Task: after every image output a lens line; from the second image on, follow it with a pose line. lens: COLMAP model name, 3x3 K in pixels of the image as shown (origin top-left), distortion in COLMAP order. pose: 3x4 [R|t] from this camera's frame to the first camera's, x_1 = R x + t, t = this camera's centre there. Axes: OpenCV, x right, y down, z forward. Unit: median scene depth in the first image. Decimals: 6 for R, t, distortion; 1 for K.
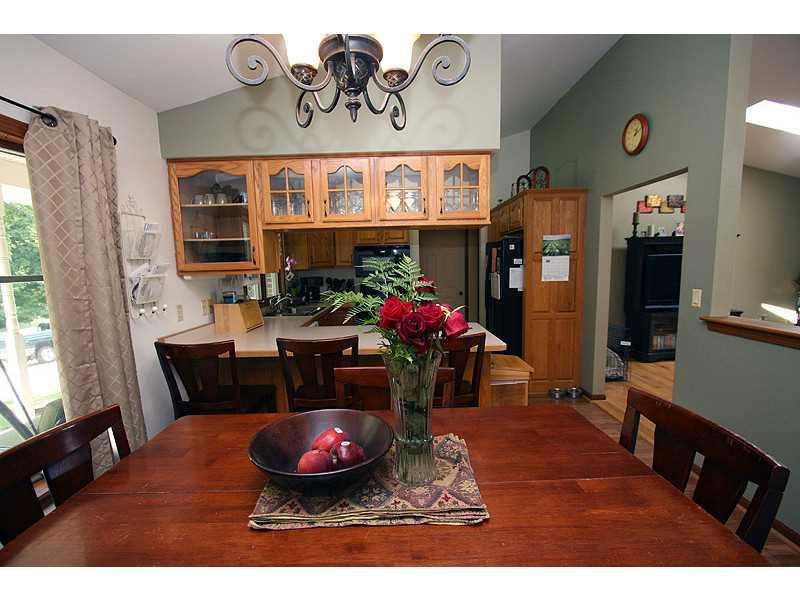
lens RADIAL K [[369.2, 0, 401.5], [0, 369.2, 305.0], [0, 0, 1]] dist [-0.014306, 0.001251]
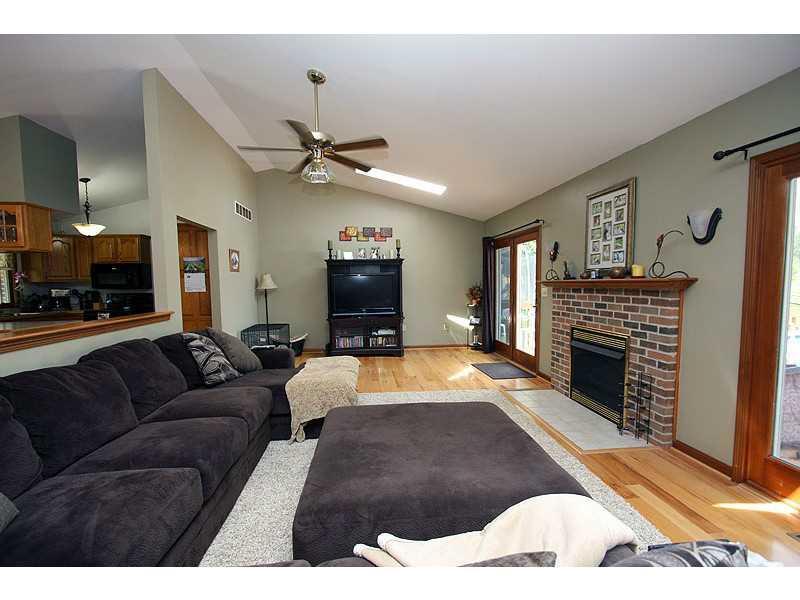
lens RADIAL K [[369.2, 0, 401.0], [0, 369.2, 304.7], [0, 0, 1]] dist [-0.014306, 0.001251]
pose [[0.995811, 0.006008, 0.091238, 0.755732], [-0.001330, 0.998685, -0.051243, 0.034528], [-0.091426, 0.050907, 0.994510, -0.274650]]
